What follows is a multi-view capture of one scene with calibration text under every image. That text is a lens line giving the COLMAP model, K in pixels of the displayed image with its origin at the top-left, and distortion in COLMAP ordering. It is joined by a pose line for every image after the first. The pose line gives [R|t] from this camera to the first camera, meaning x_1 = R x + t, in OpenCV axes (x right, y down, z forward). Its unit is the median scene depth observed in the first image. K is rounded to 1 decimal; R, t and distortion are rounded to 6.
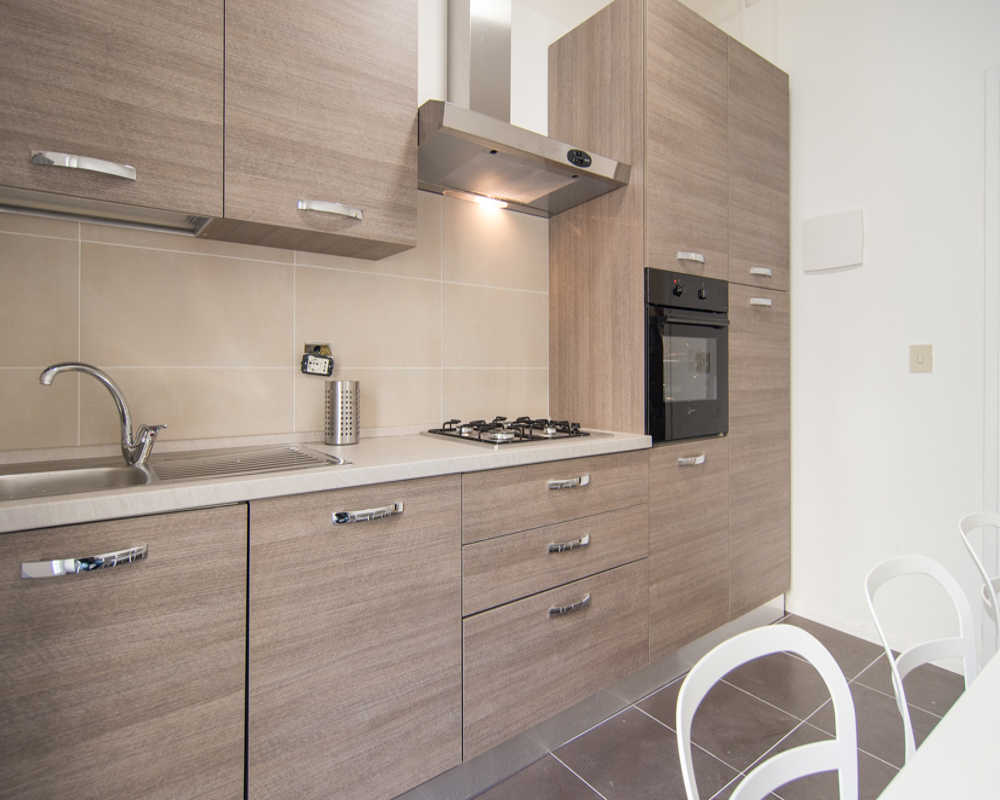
lens RADIAL K [[547.1, 0, 495.4], [0, 547.1, 382.8], [0, 0, 1]] dist [0.002683, 0.000319]
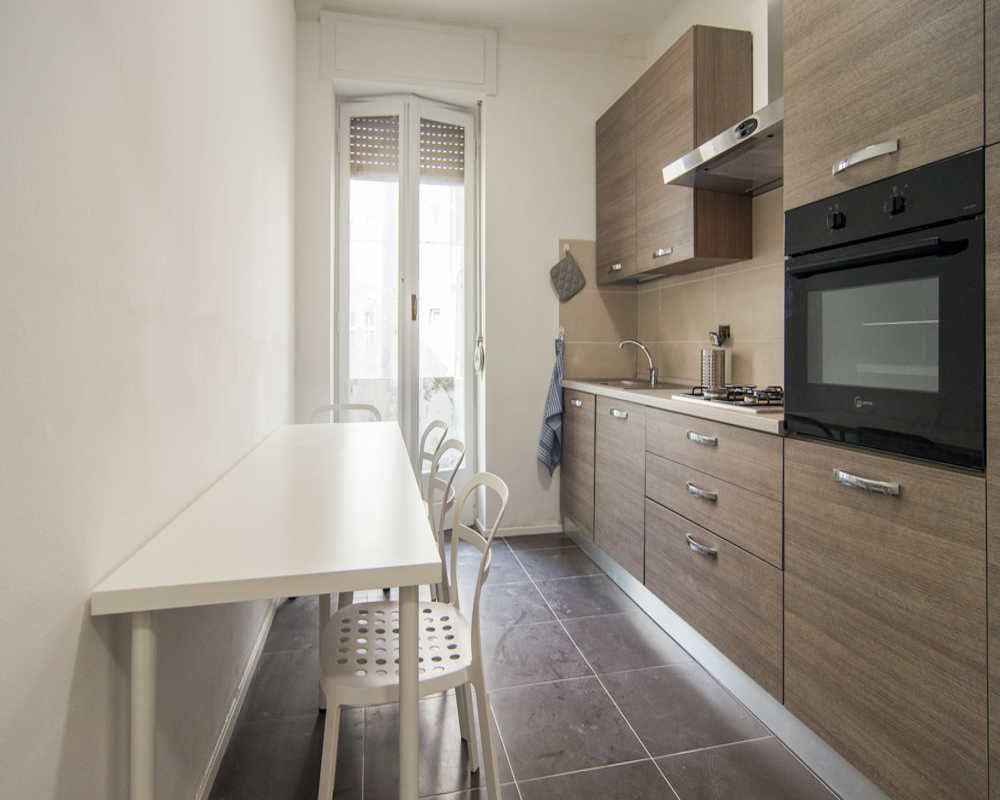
lens RADIAL K [[539.8, 0, 500.0], [0, 539.8, 400.0], [0, 0, 1]] dist [-0.004096, -0.009119]
pose [[-0.399500, 0.085862, -0.912703, 1.125040], [-0.031905, 0.993699, 0.107446, -0.005070], [0.916178, 0.072044, -0.394243, 0.892528]]
